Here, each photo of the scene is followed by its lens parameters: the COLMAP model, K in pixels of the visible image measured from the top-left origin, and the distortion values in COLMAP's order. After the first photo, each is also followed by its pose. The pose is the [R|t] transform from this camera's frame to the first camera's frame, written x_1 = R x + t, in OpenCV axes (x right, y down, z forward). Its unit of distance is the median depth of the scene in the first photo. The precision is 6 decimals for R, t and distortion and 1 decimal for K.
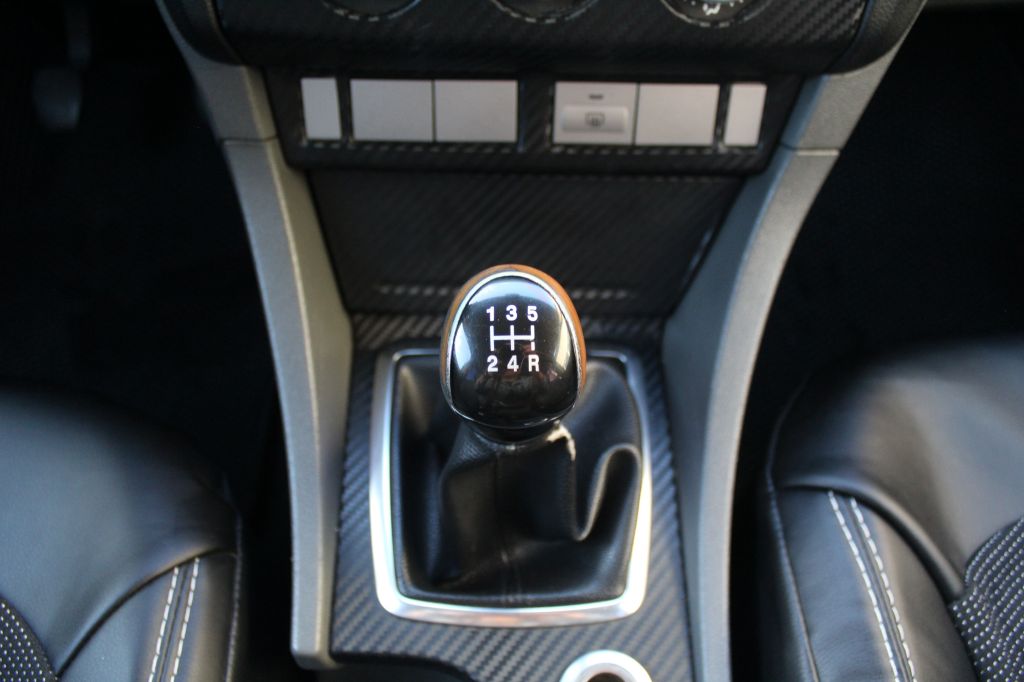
lens RADIAL K [[833.5, 0, 502.4], [0, 833.5, 338.2], [0, 0, 1]] dist [-0.144726, 0.076137]
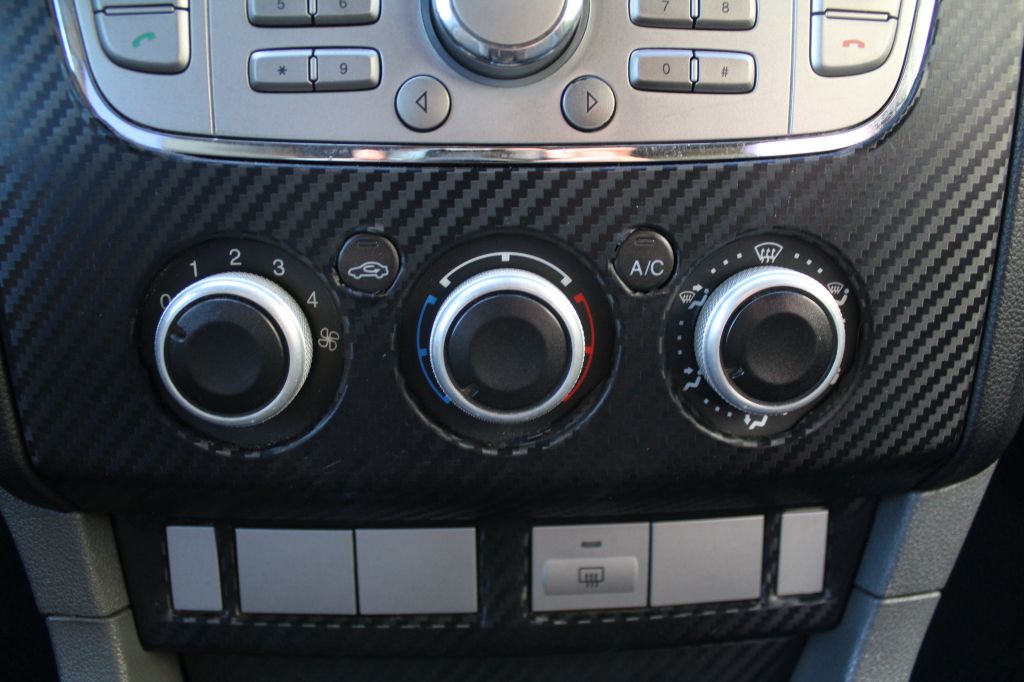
lens RADIAL K [[833.5, 0, 508.5], [0, 833.5, 348.4], [0, 0, 1]] dist [-0.144726, 0.076137]
pose [[0.998878, -0.028643, 0.037719, 0.022944], [0.041399, 0.914872, -0.401615, -0.167604], [-0.023005, 0.402726, 0.915032, 0.300852]]
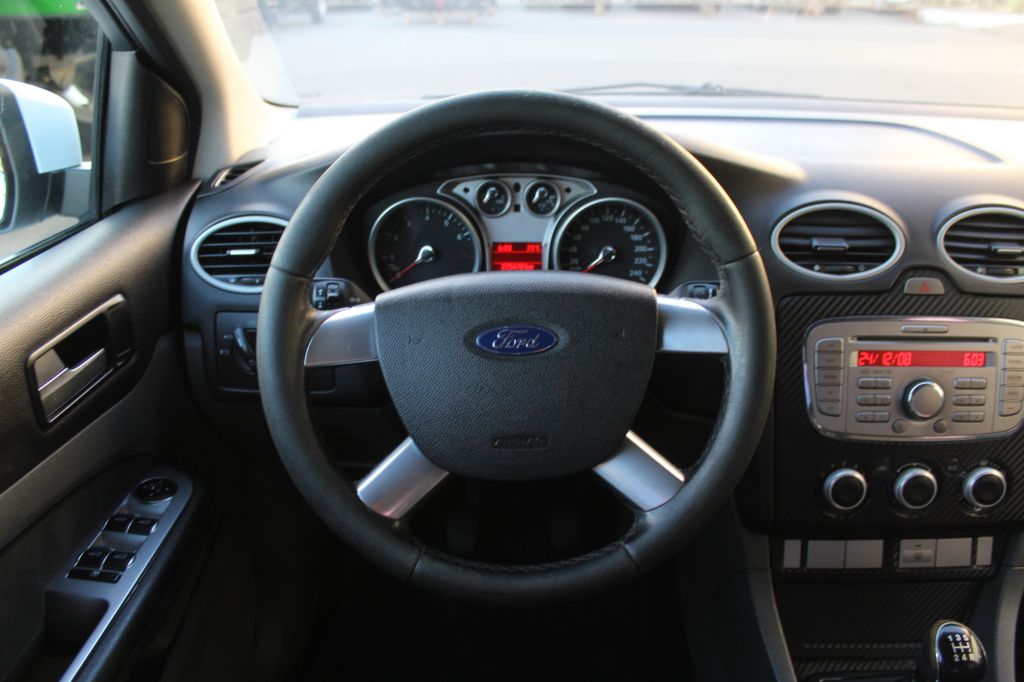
lens RADIAL K [[833.5, 0, 480.2], [0, 833.5, 329.4], [0, 0, 1]] dist [-0.144726, 0.076137]
pose [[0.999199, -0.008517, -0.039102, -0.950086], [-0.010853, 0.882805, -0.469614, 0.201597], [0.038519, 0.469662, 0.882006, -1.160595]]
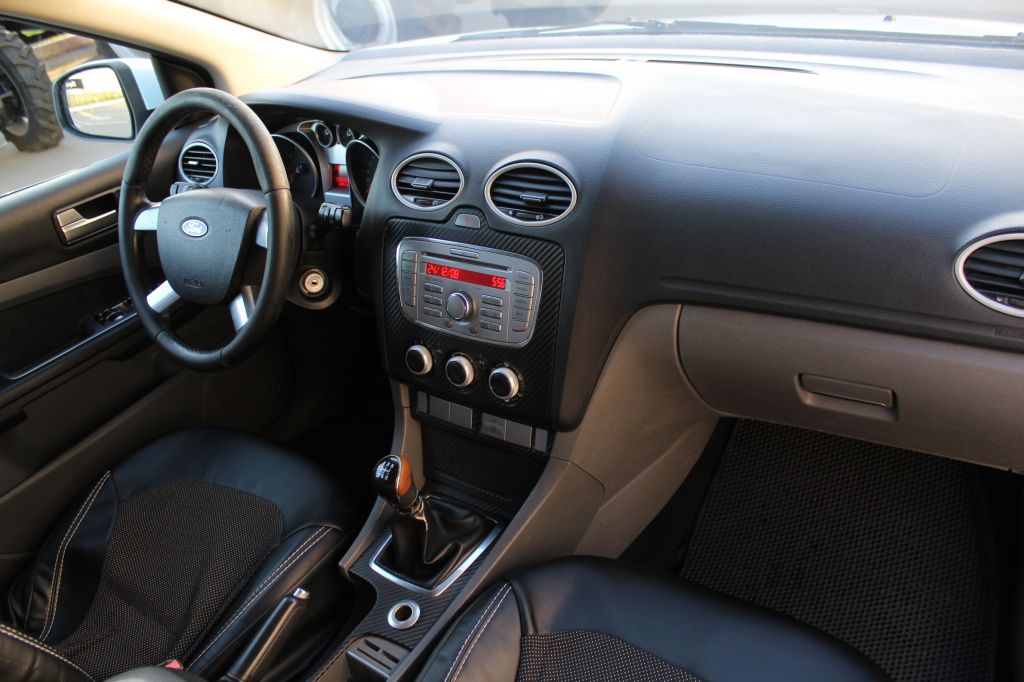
lens RADIAL K [[833.5, 0, 514.0], [0, 833.5, 337.5], [0, 0, 1]] dist [-0.144726, 0.076137]
pose [[0.803301, 0.180005, -0.567719, 1.736240], [-0.354063, 0.910832, -0.212192, 0.029259], [0.478901, 0.371462, 0.795405, -1.344266]]
